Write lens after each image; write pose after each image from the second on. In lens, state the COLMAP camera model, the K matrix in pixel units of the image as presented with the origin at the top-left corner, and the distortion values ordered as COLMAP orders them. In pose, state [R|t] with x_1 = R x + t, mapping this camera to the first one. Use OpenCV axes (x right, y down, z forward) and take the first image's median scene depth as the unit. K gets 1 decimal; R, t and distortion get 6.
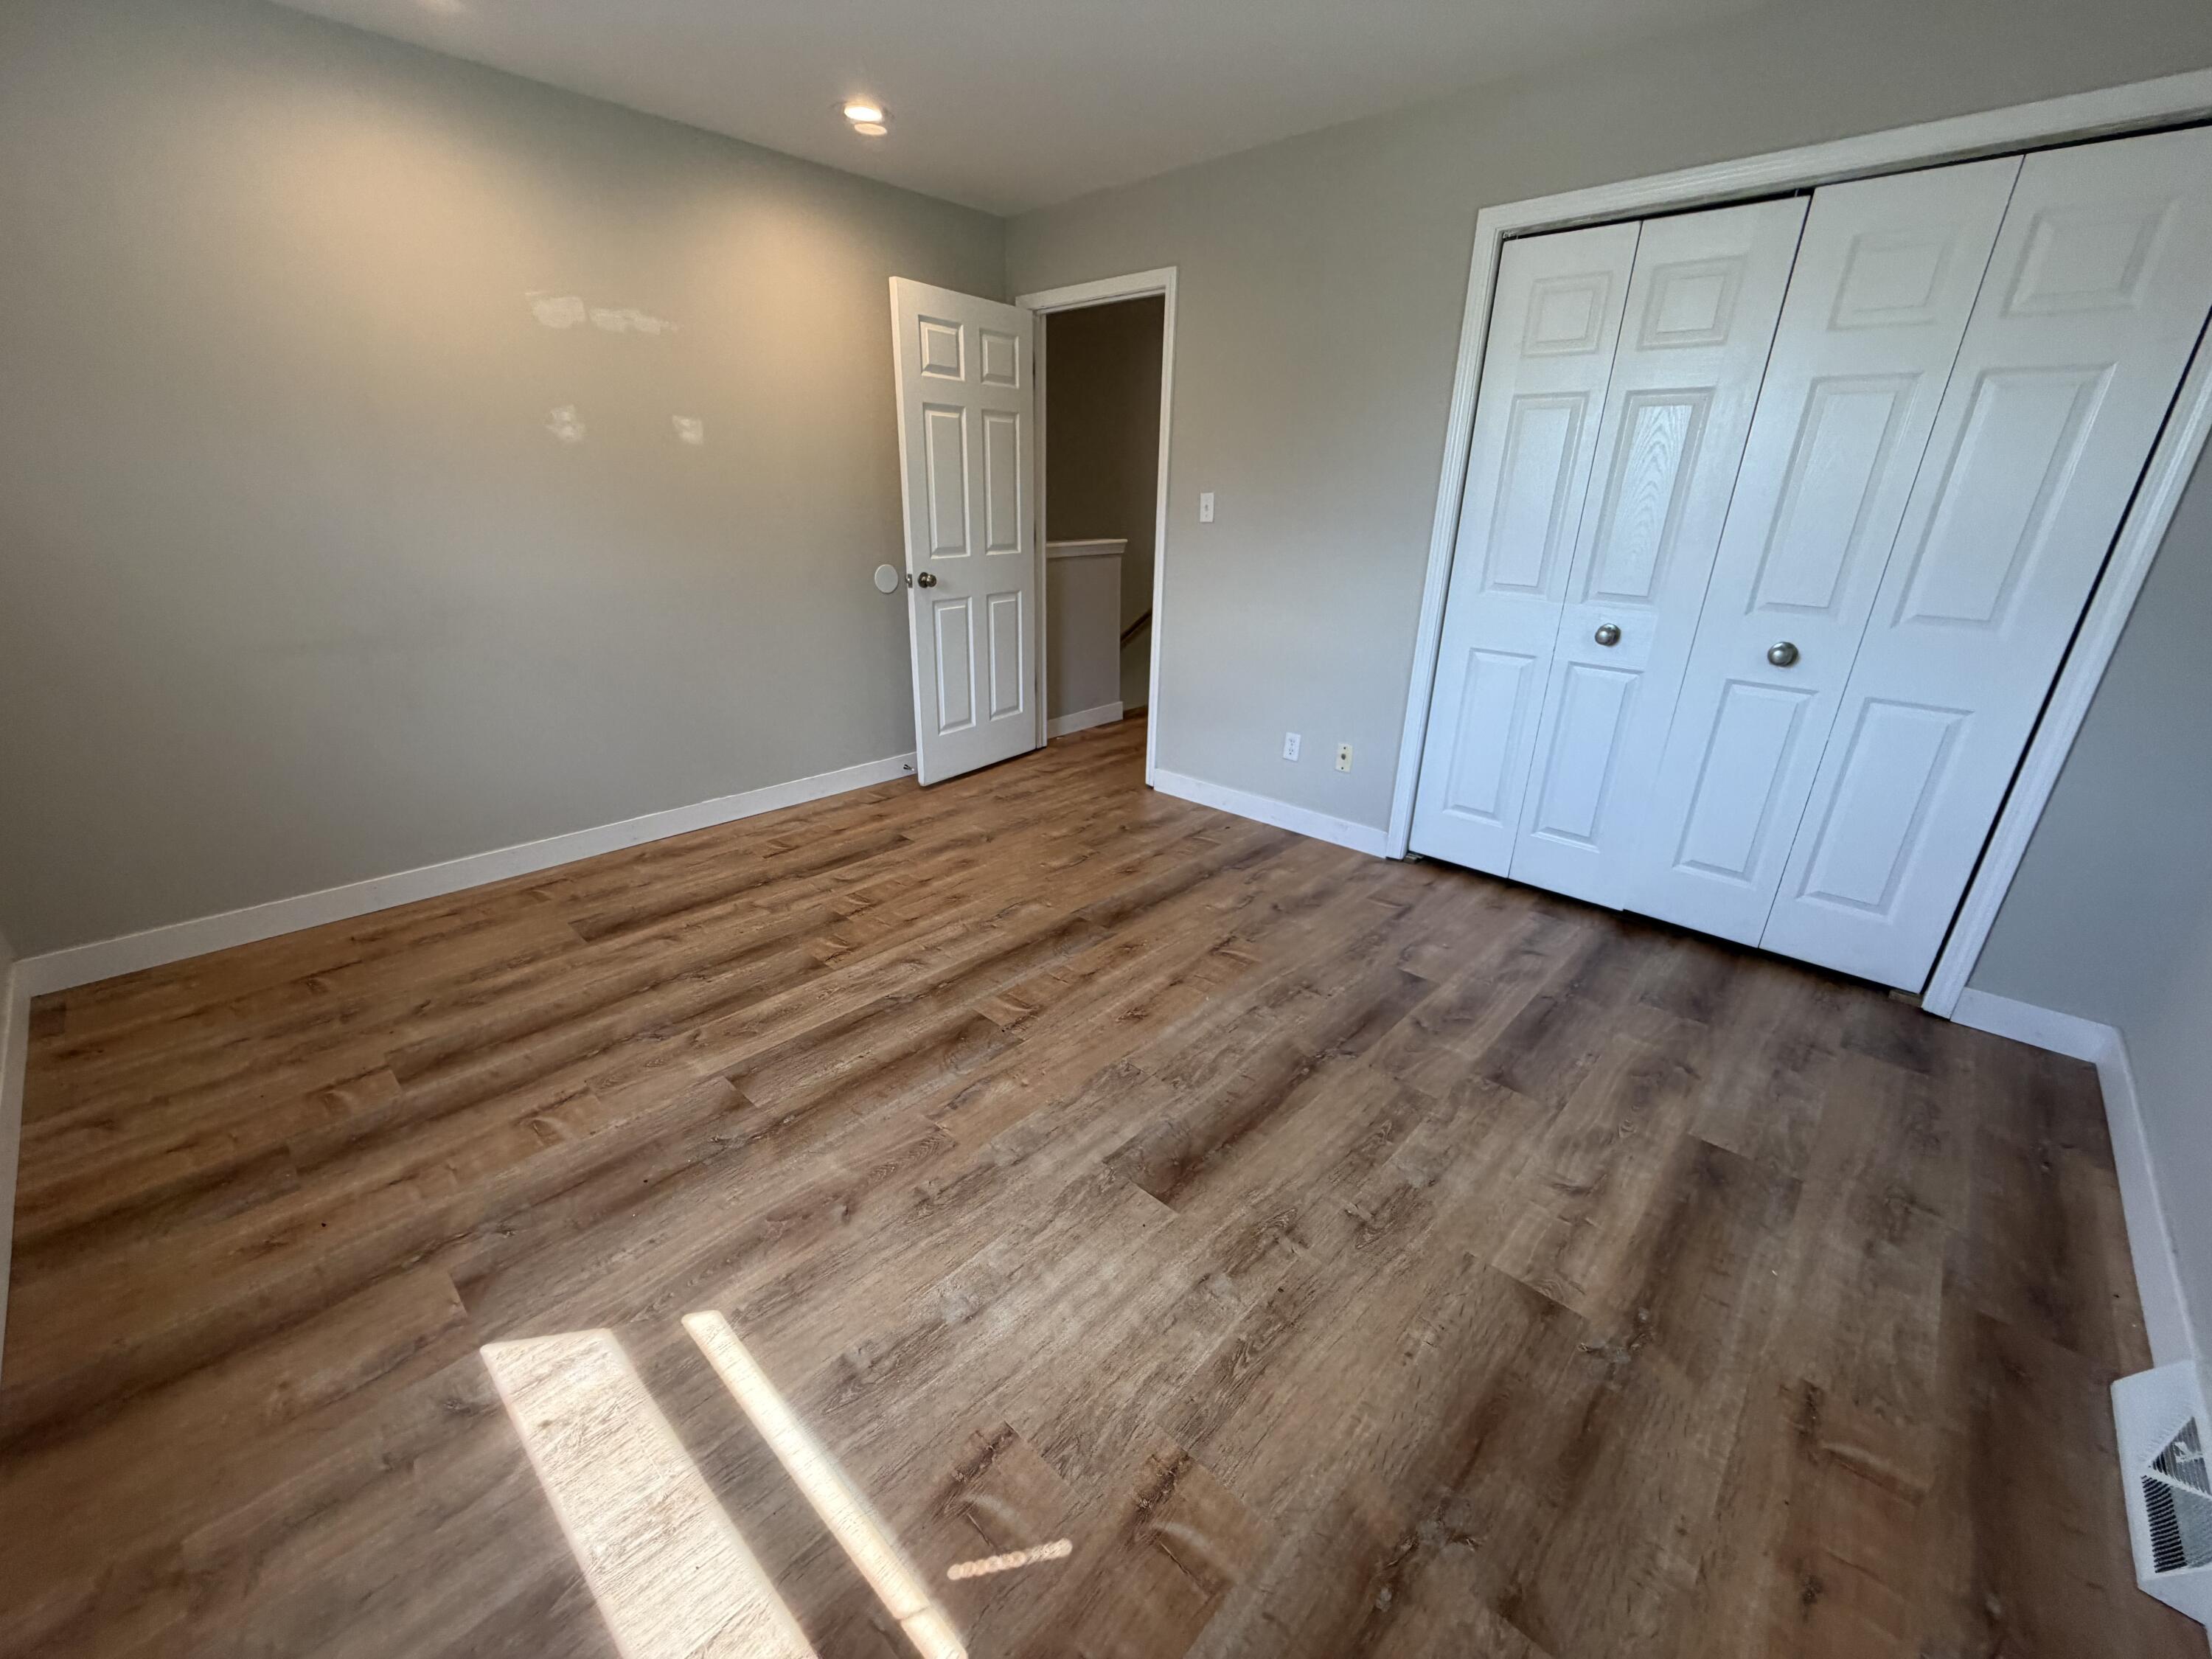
lens RADIAL K [[884.5, 0, 1101.0], [0, 884.5, 829.0], [0, 0, 1]] dist [-0.000201, -0.000362]
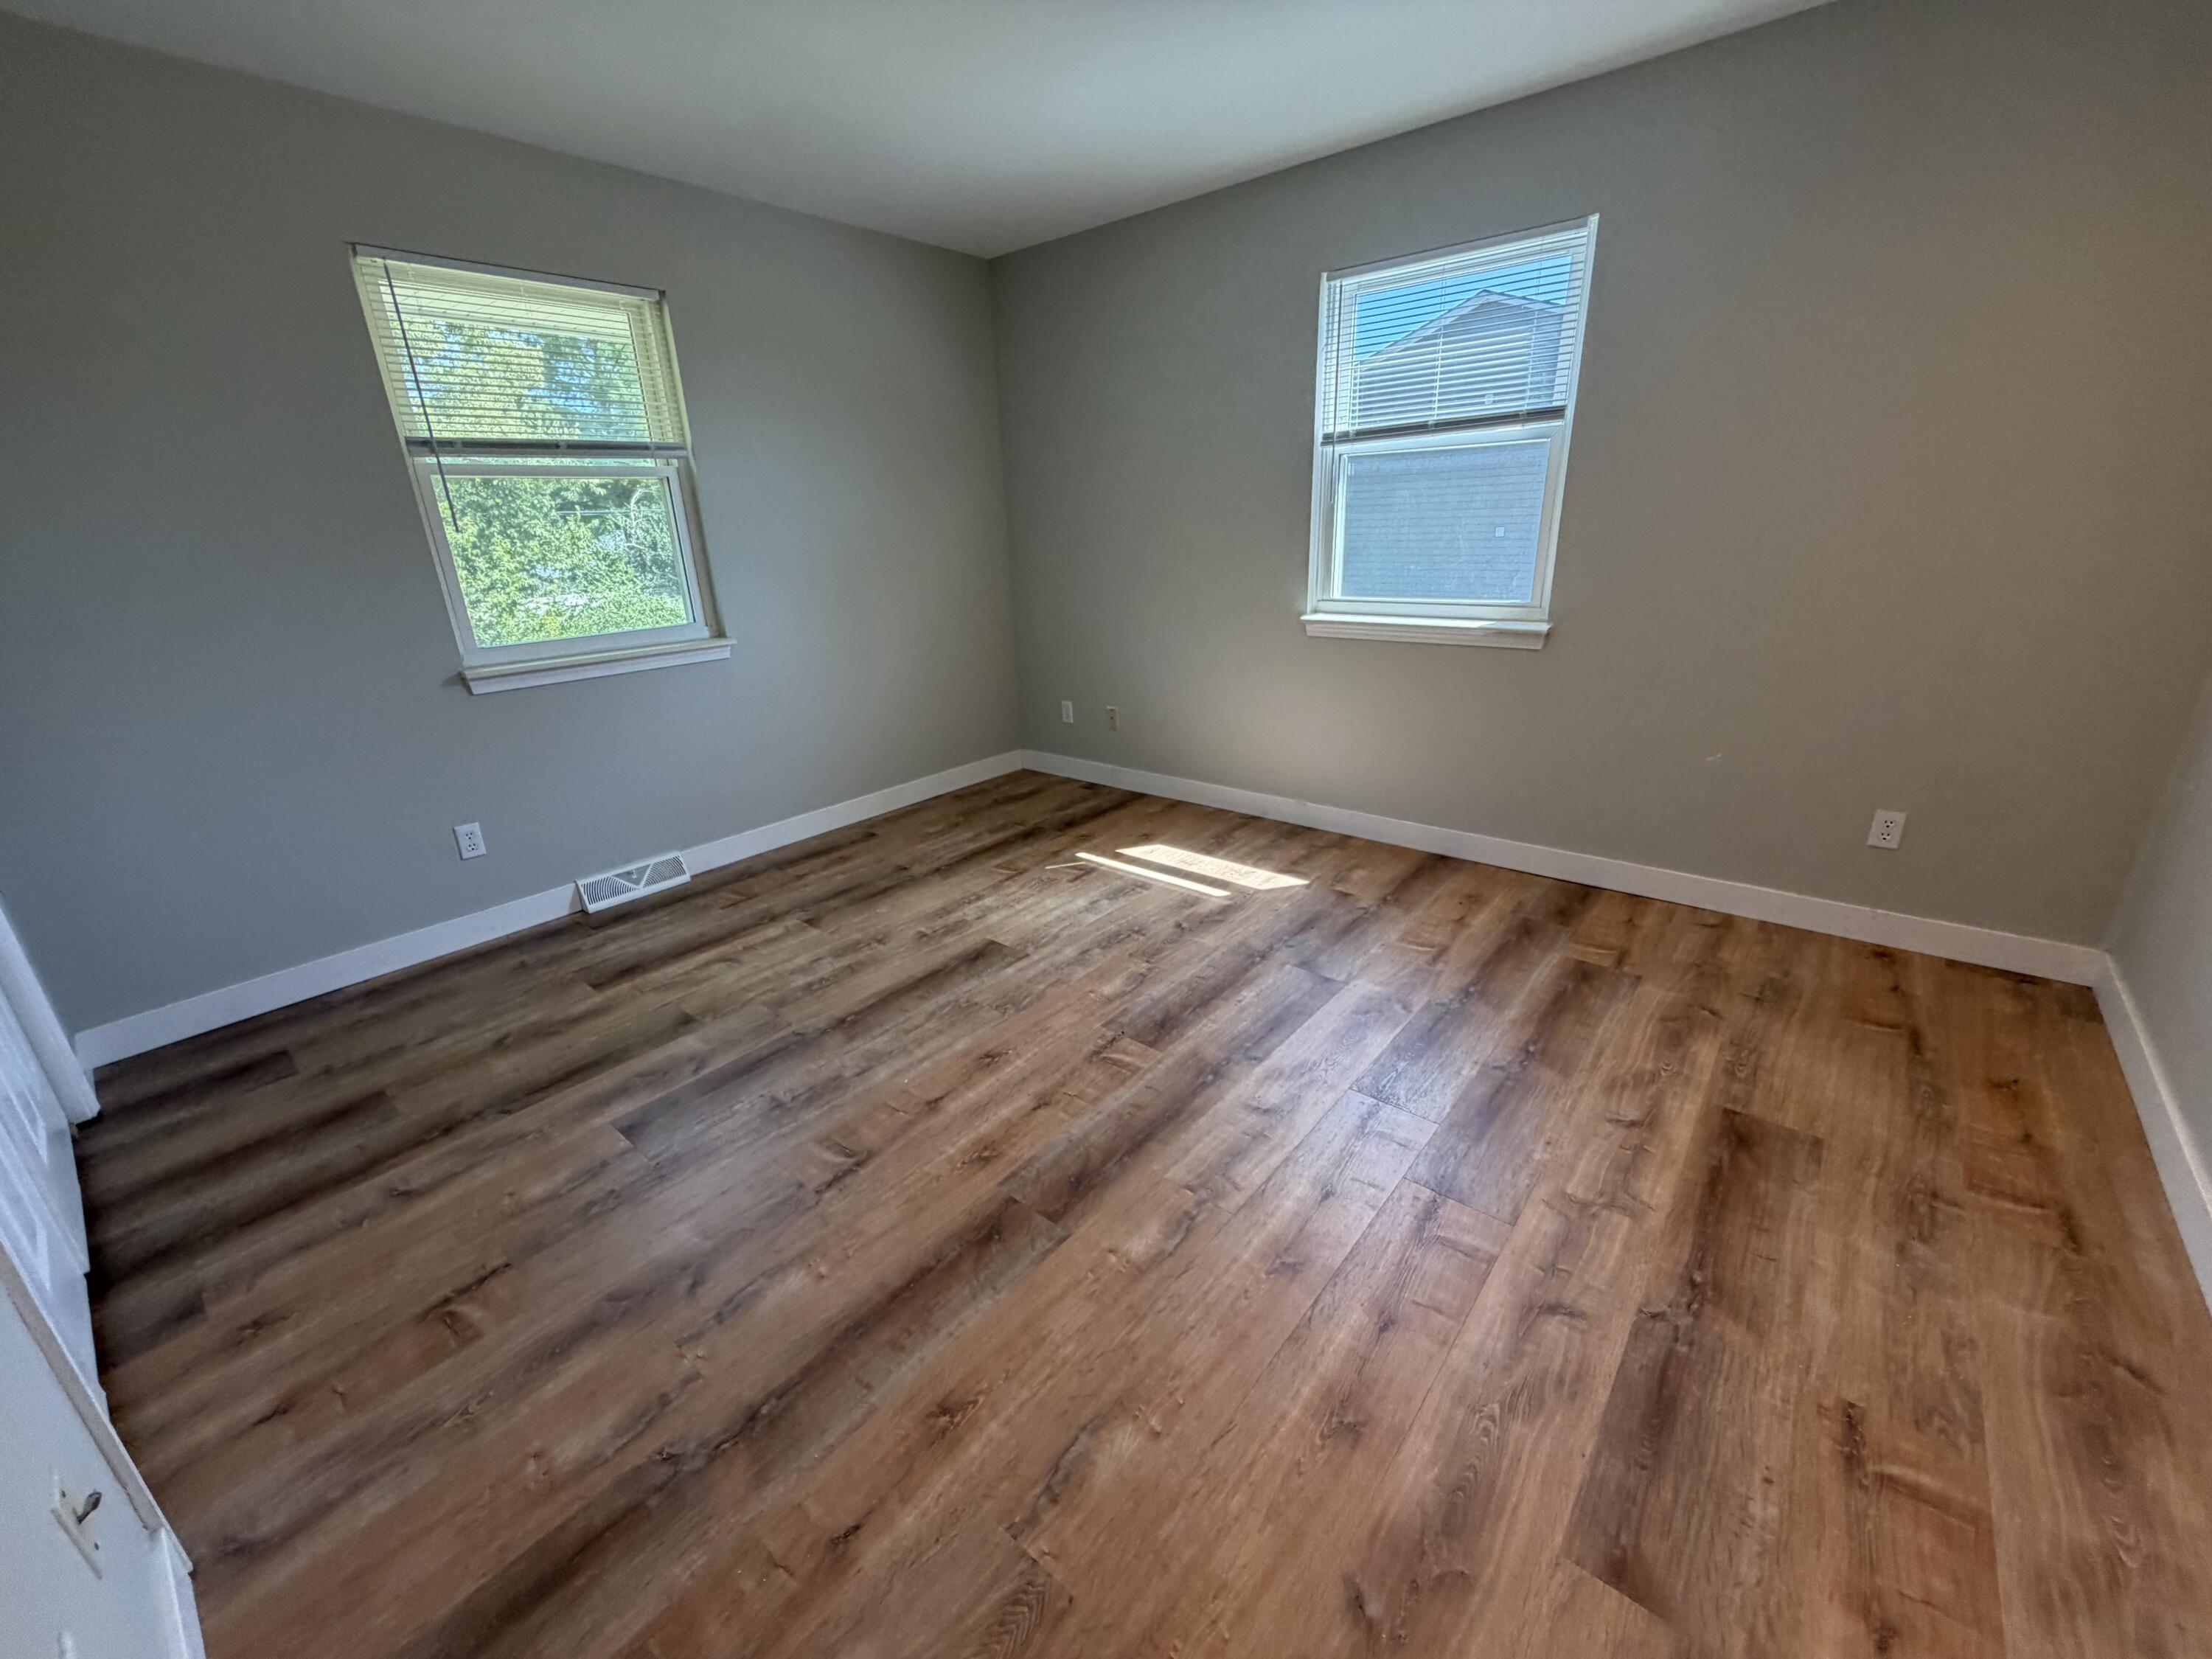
lens RADIAL K [[886.2, 0, 1100.8], [0, 886.2, 829.4], [0, 0, 1]] dist [0.000903, 0.000367]
pose [[-0.998322, 0.038927, -0.042862, -0.049206], [0.001359, 0.755815, 0.654784, -0.621383], [0.057884, 0.653627, -0.754600, 1.614966]]
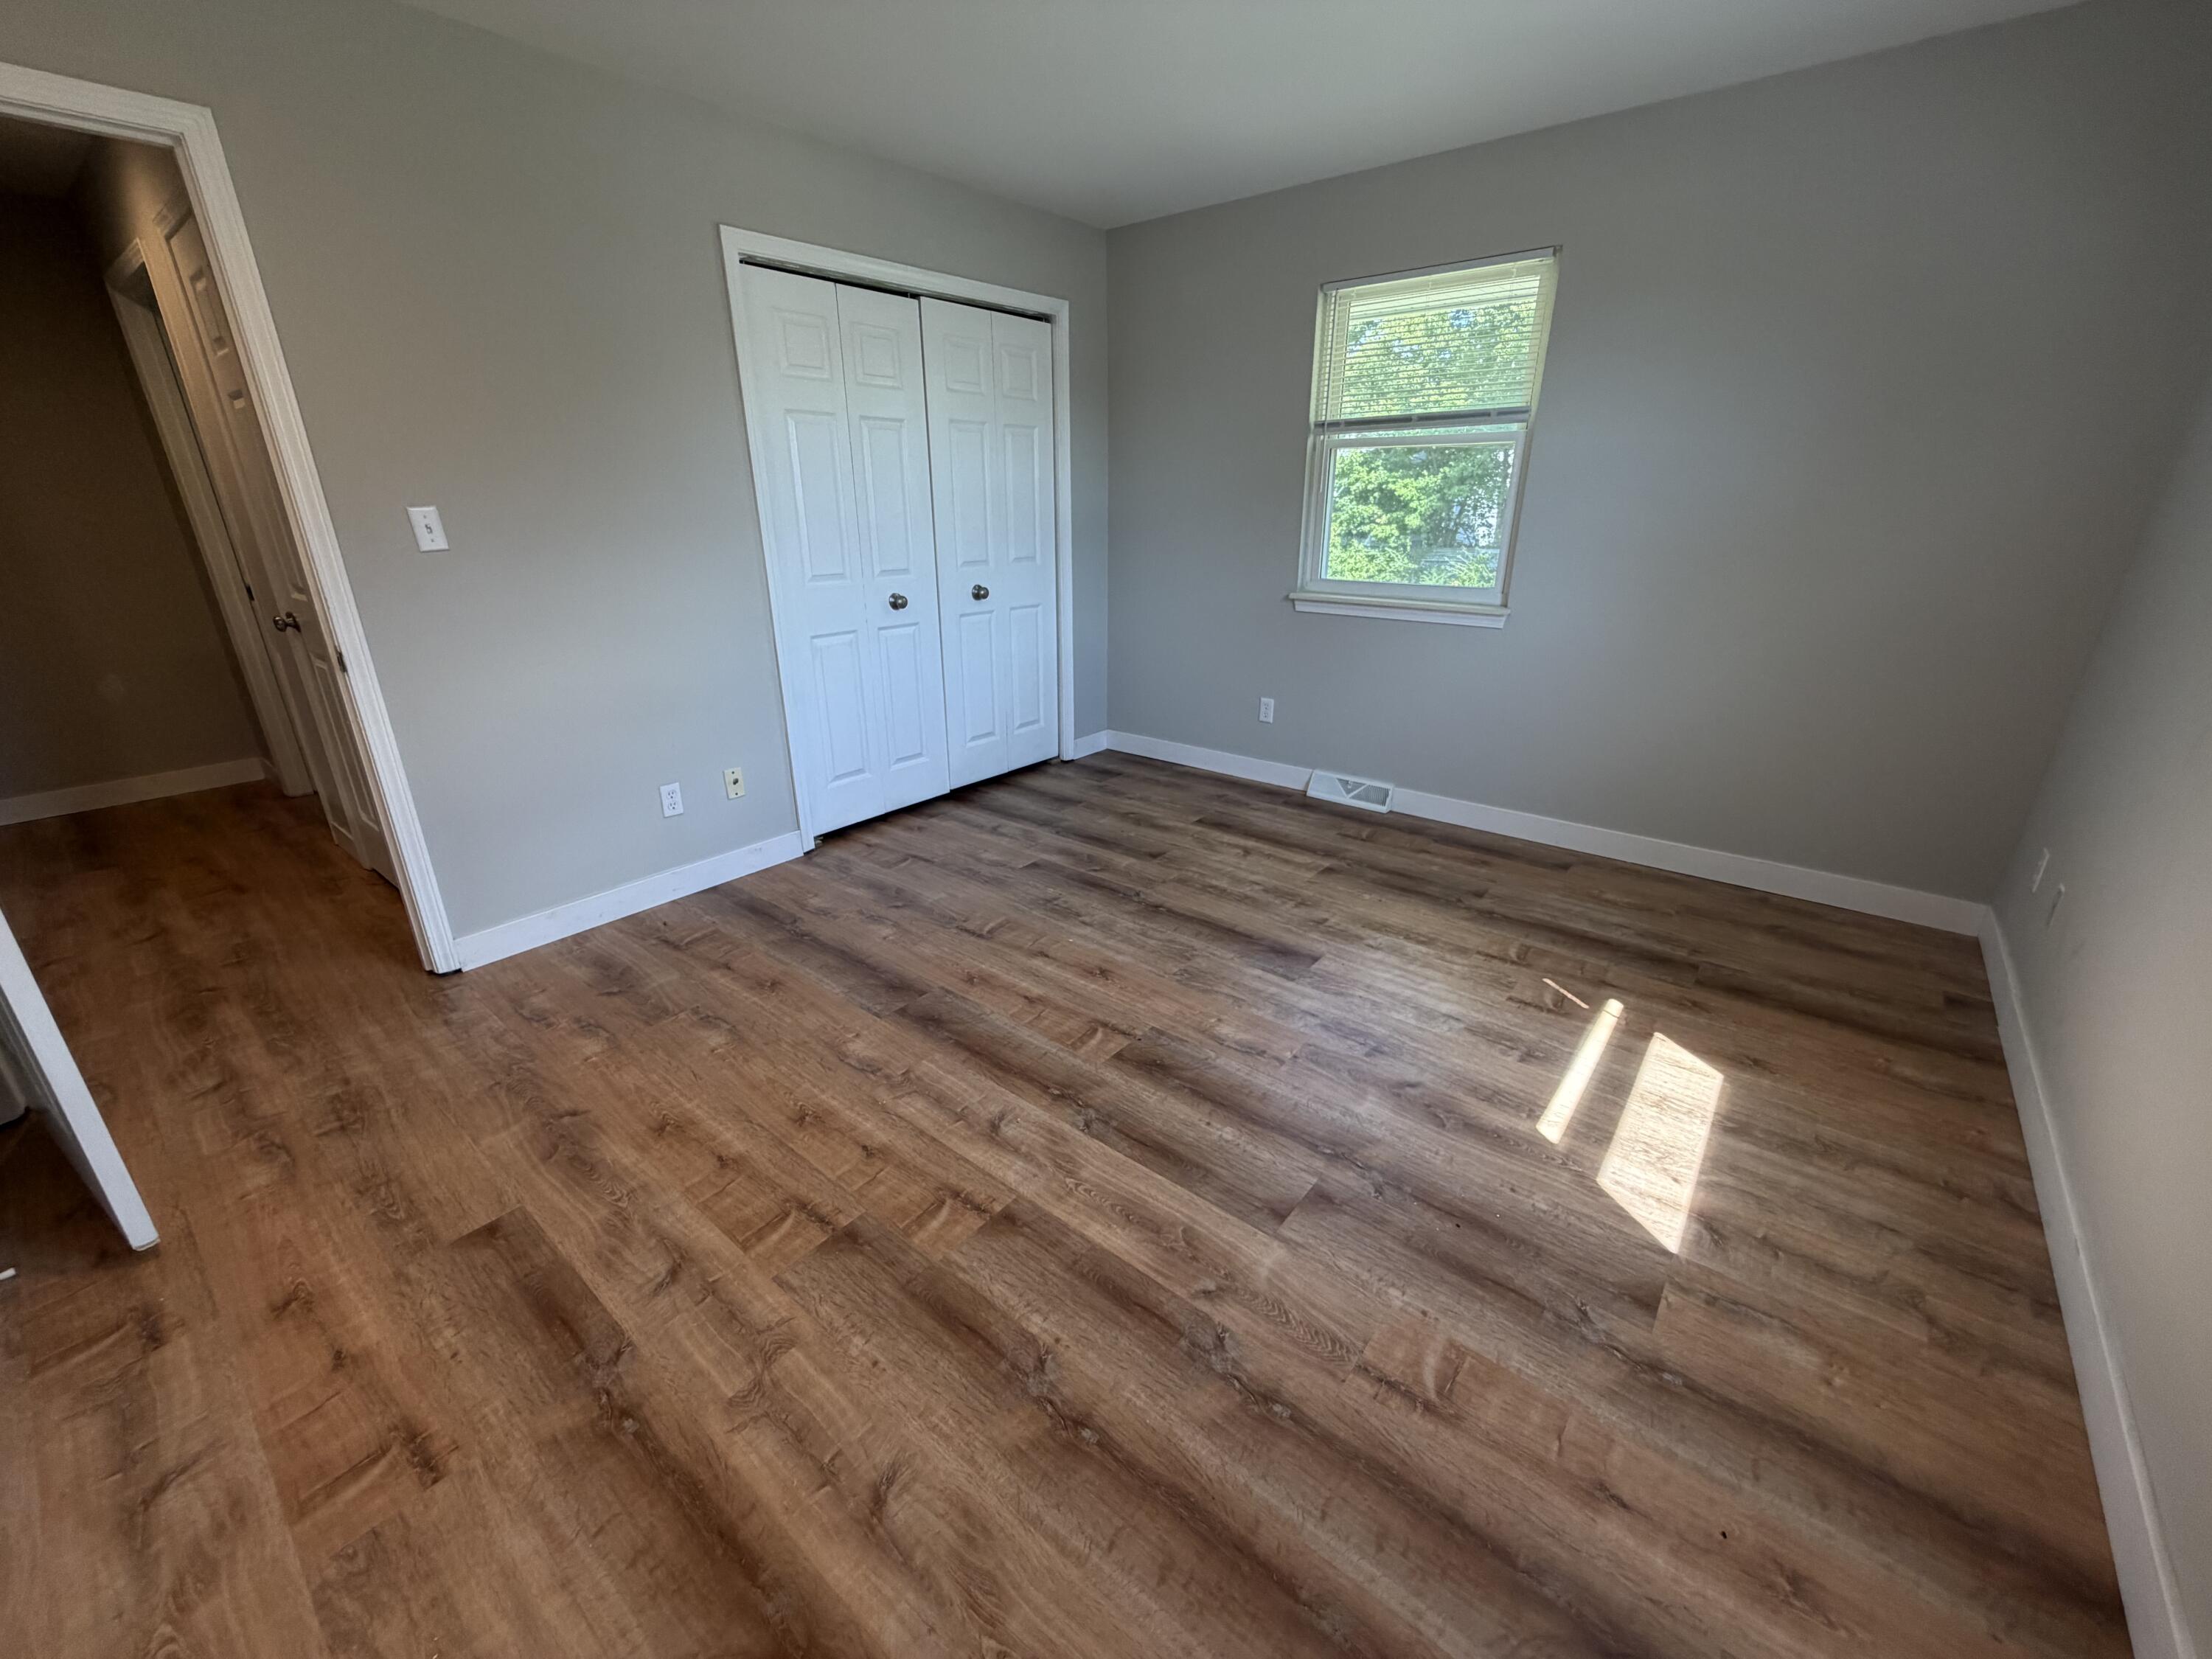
lens RADIAL K [[886.2, 0, 1100.8], [0, 886.2, 829.4], [0, 0, 1]] dist [0.000903, 0.000367]
pose [[-0.062704, -0.368036, 0.927695, -0.943097], [0.368679, 0.855235, 0.364209, -0.352443], [-0.927440, 0.364859, 0.082061, 0.869461]]
